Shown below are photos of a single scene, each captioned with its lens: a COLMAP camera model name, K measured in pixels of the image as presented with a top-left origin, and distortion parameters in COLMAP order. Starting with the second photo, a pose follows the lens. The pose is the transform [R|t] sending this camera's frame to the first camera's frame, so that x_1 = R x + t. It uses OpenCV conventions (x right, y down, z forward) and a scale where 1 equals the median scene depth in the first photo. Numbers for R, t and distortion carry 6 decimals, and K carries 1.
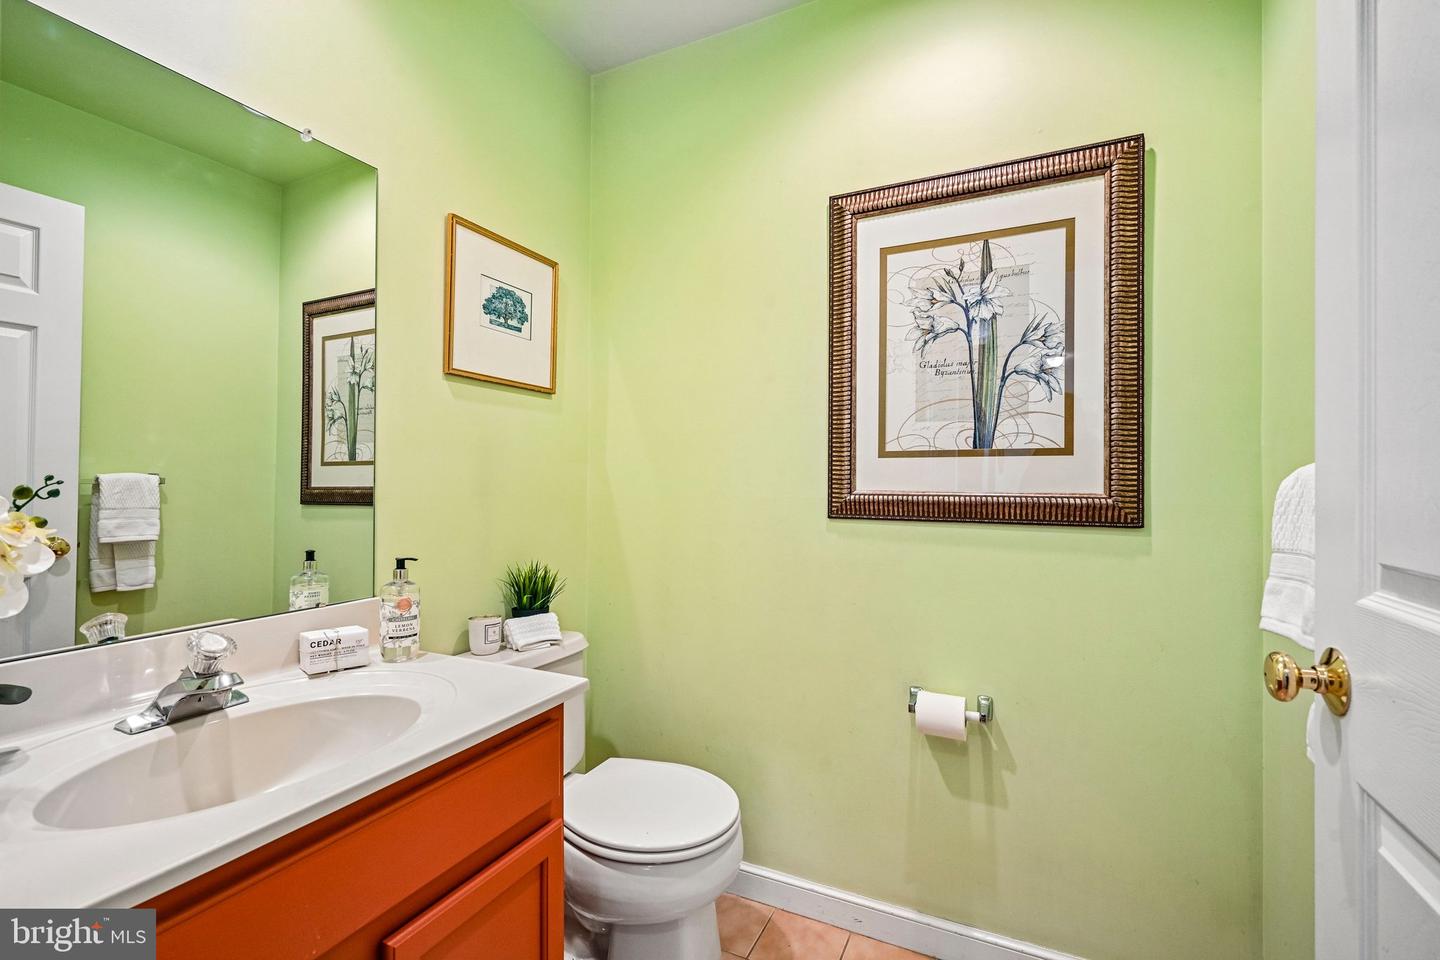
lens RADIAL K [[636.5, 0, 720.6], [0, 636.5, 476.8], [0, 0, 1]] dist [0.002879, 0.000192]
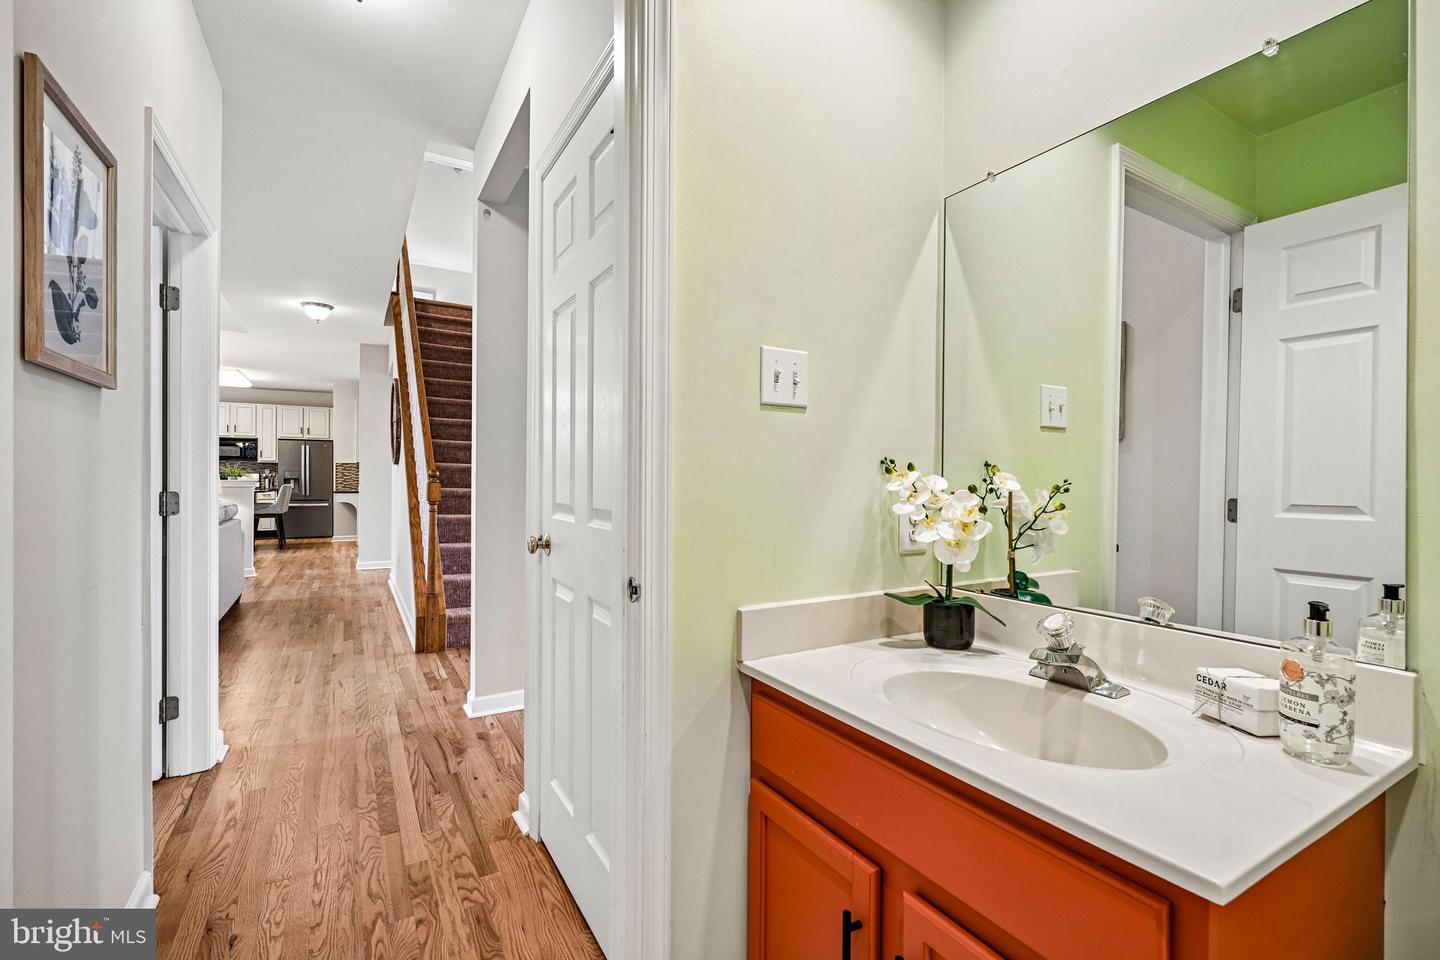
lens RADIAL K [[636.5, 0, 721.1], [0, 636.5, 480.6], [0, 0, 1]] dist [0.002879, 0.000192]
pose [[-0.550325, -0.005724, -0.834931, 0.491686], [-0.004420, 0.999982, -0.003942, 0.011036], [0.834939, 0.001521, -0.550341, 1.109840]]
